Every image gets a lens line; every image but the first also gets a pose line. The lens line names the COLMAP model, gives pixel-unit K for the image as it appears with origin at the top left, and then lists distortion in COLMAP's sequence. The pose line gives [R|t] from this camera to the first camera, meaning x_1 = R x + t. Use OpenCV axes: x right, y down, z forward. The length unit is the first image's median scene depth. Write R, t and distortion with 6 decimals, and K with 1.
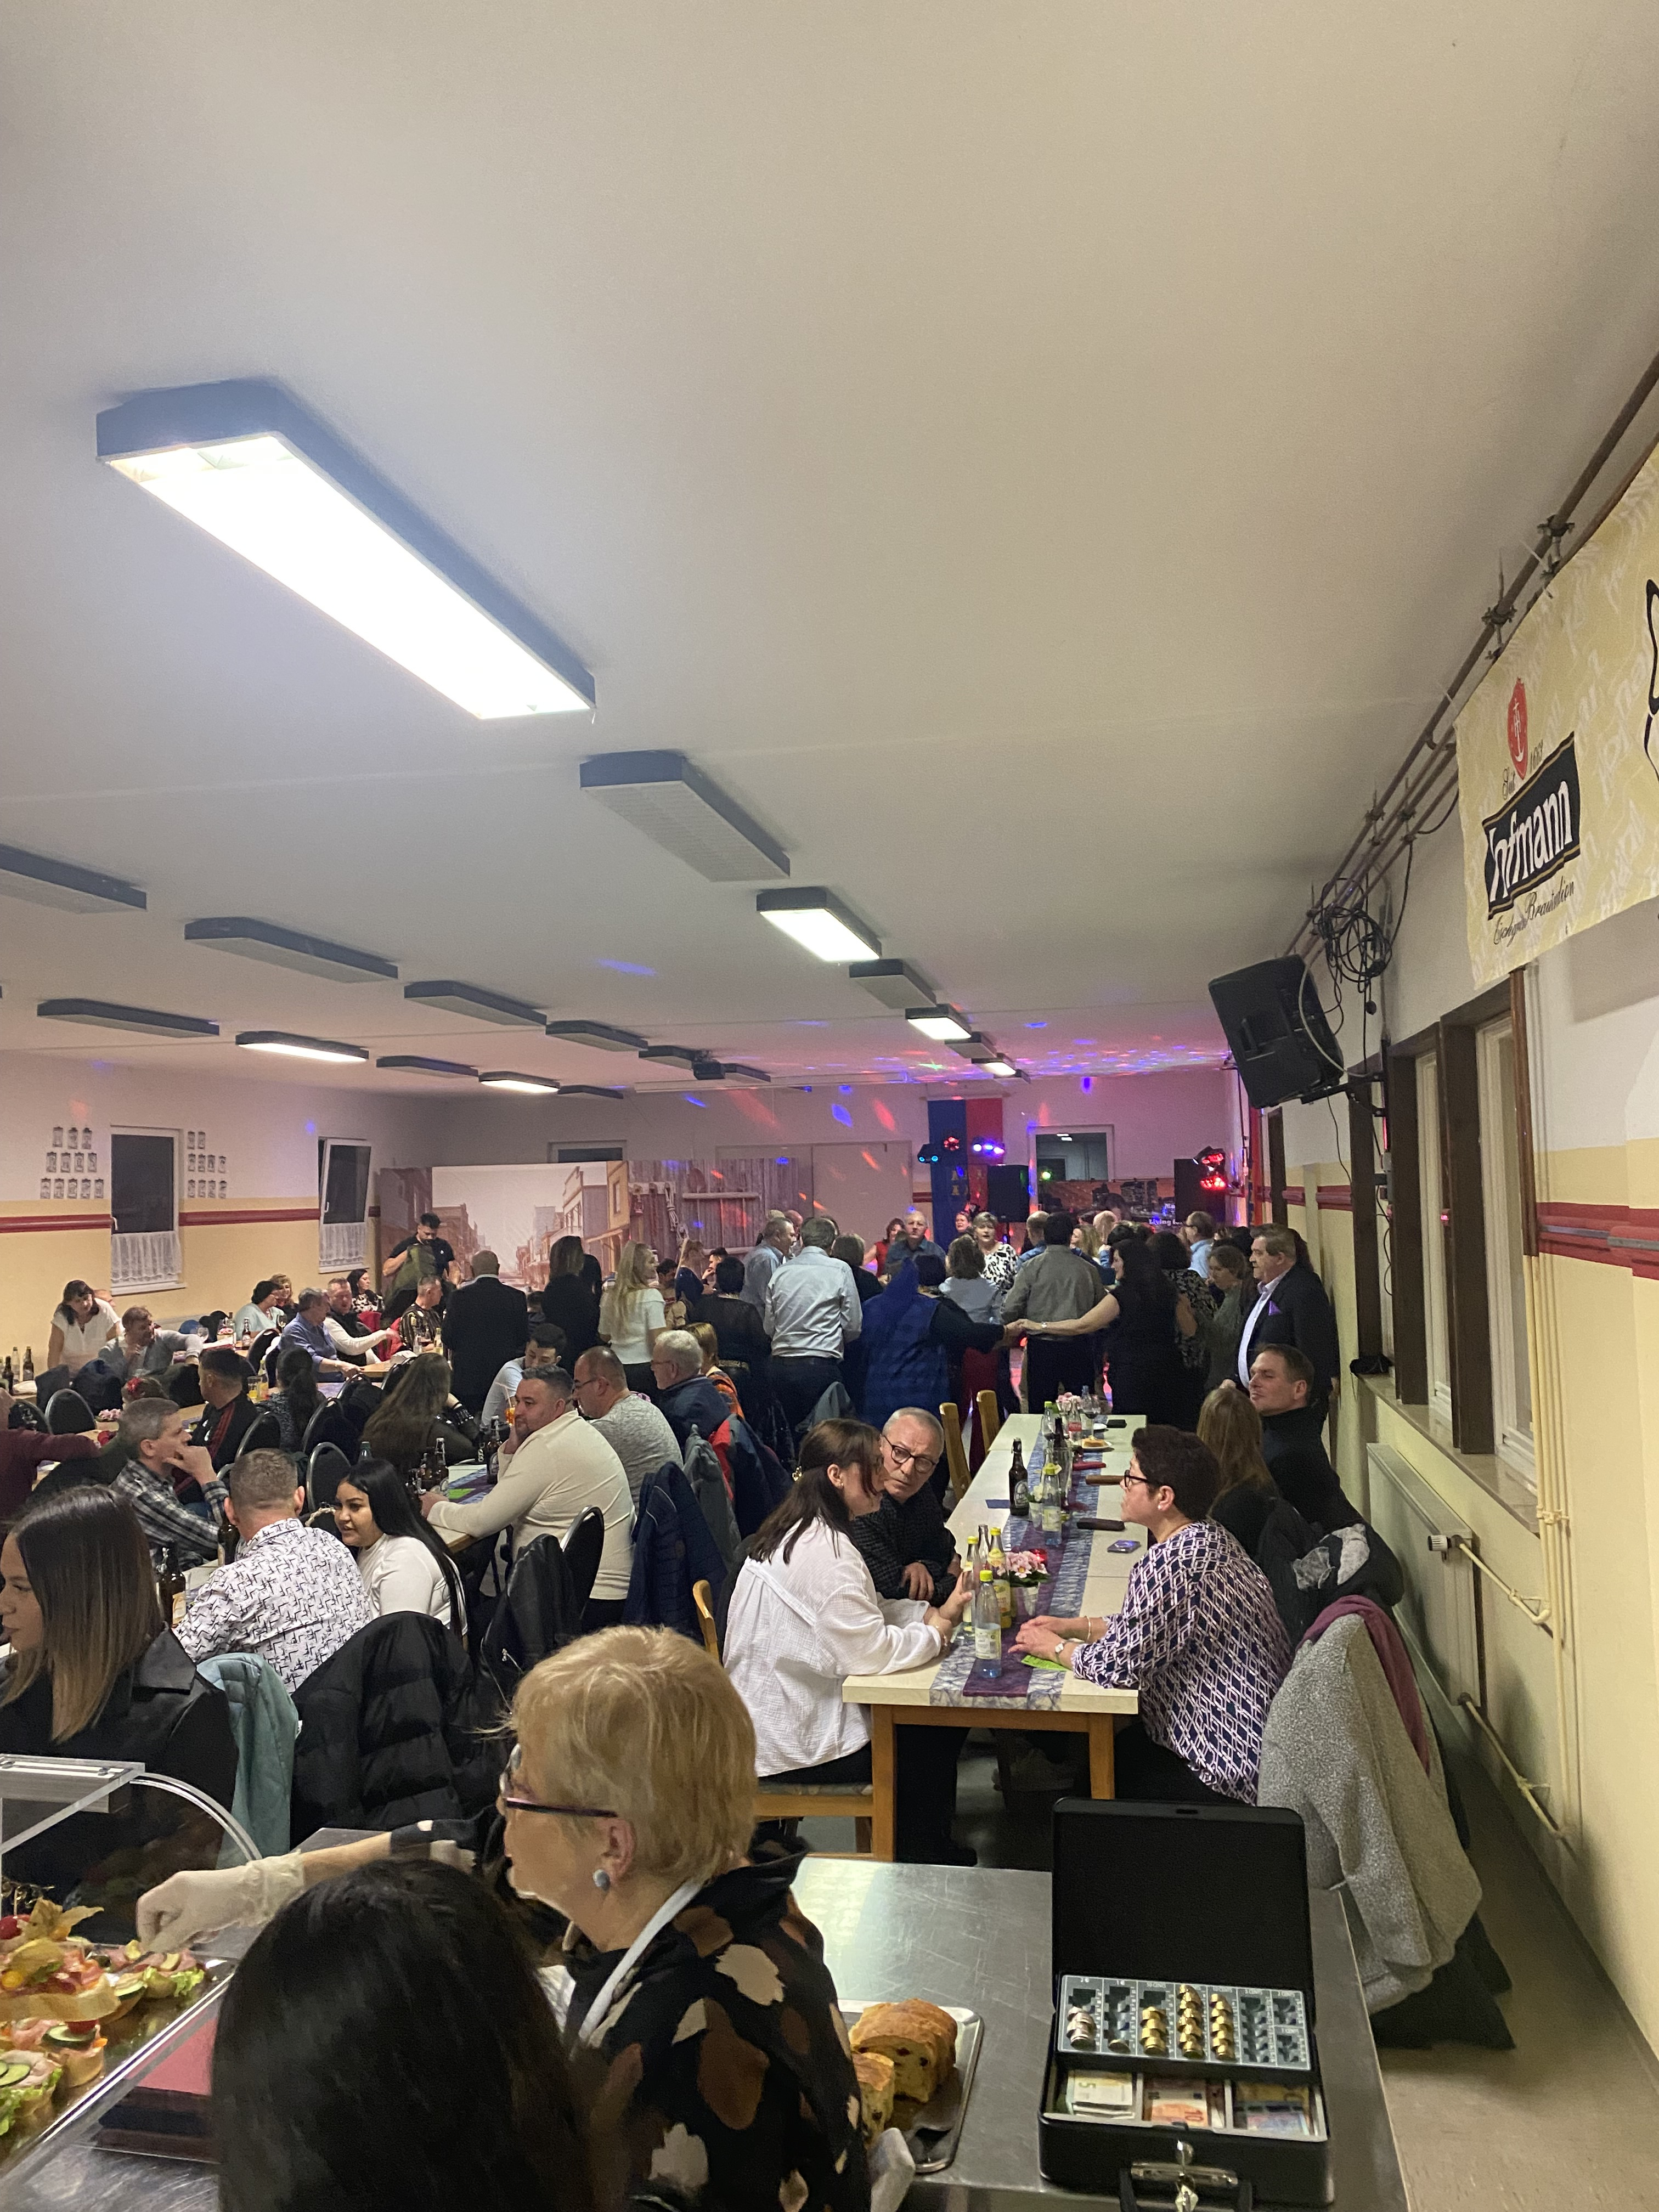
lens RADIAL K [[1668.7, 0, 850.1], [0, 1668.7, 1069.5], [0, 0, 1]] dist [0.142625, -0.289849]
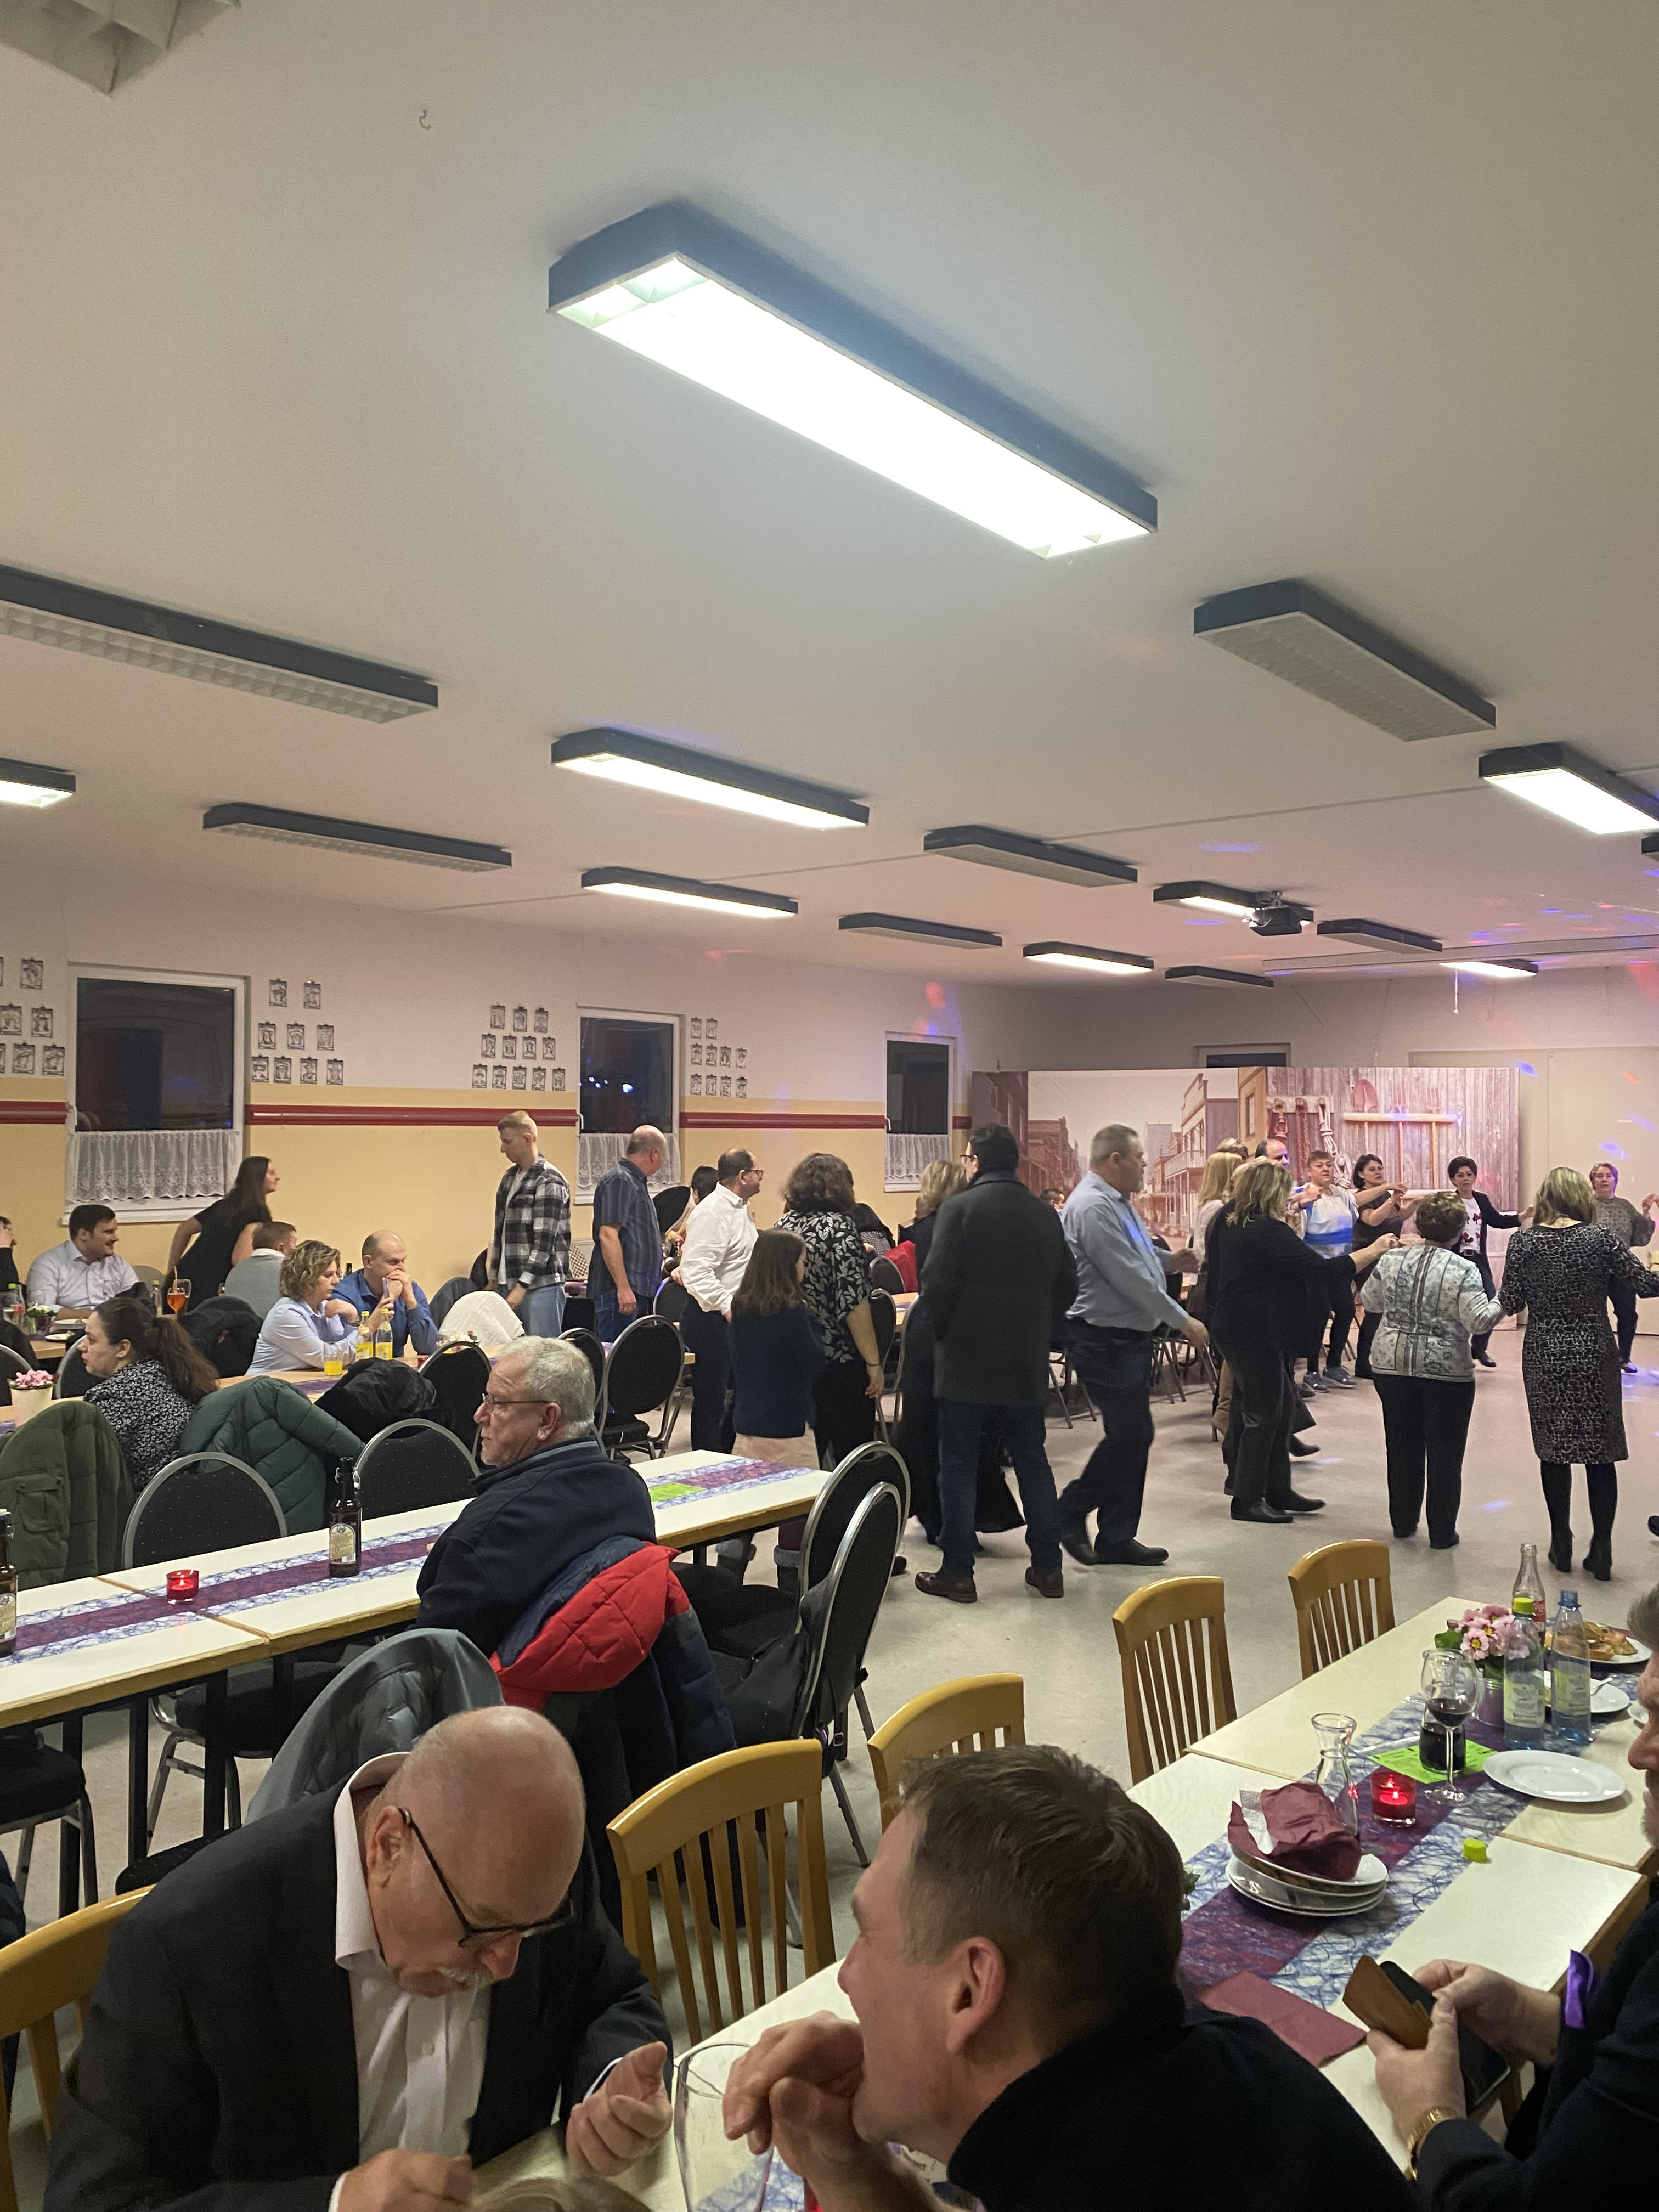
lens RADIAL K [[1678.7, 0, 837.3], [0, 1678.7, 1106.1], [0, 0, 1]] dist [0.132053, -0.302785]
pose [[0.873332, 0.023967, -0.486536, 0.131753], [0.007013, 0.998067, 0.061754, 0.043699], [0.487076, -0.057344, 0.871475, 0.441904]]
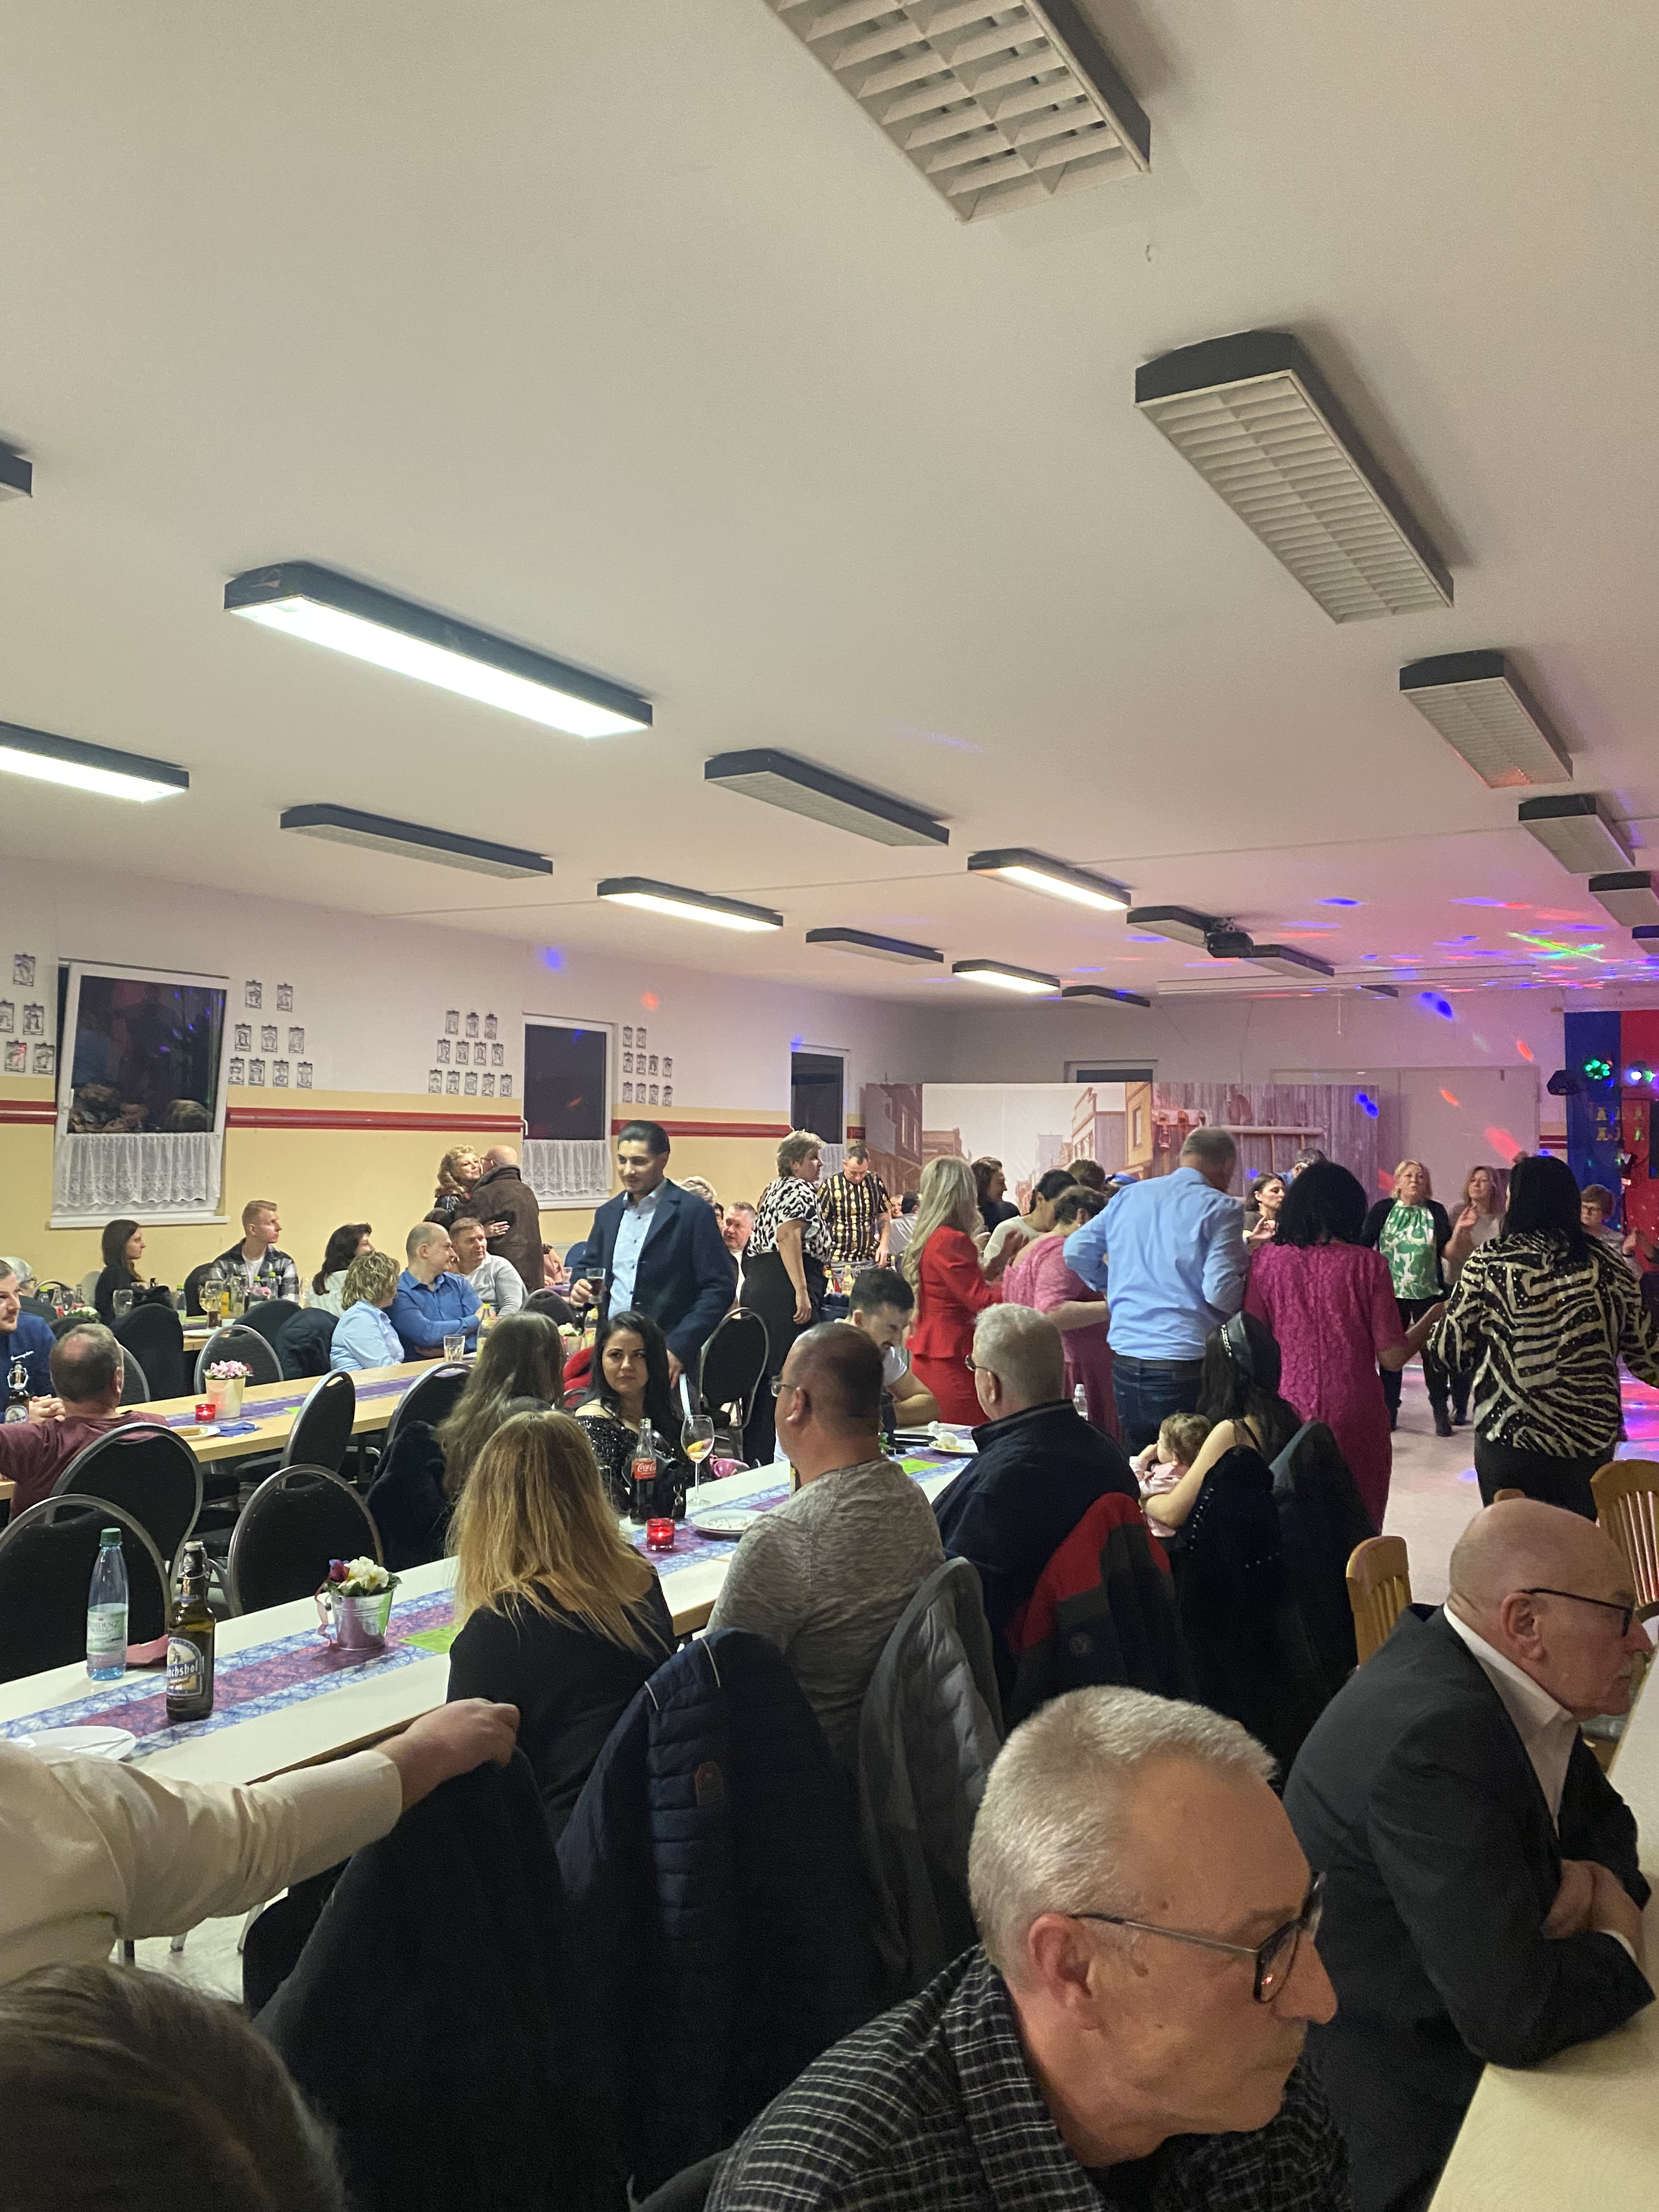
lens RADIAL K [[1691.4, 0, 856.2], [0, 1691.4, 1088.9], [0, 0, 1]] dist [0.066525, -0.051367]
pose [[0.938824, 0.023135, -0.343620, 0.025324], [-0.009247, 0.999075, 0.041999, 0.046682], [0.344273, -0.036252, 0.938169, 0.349311]]
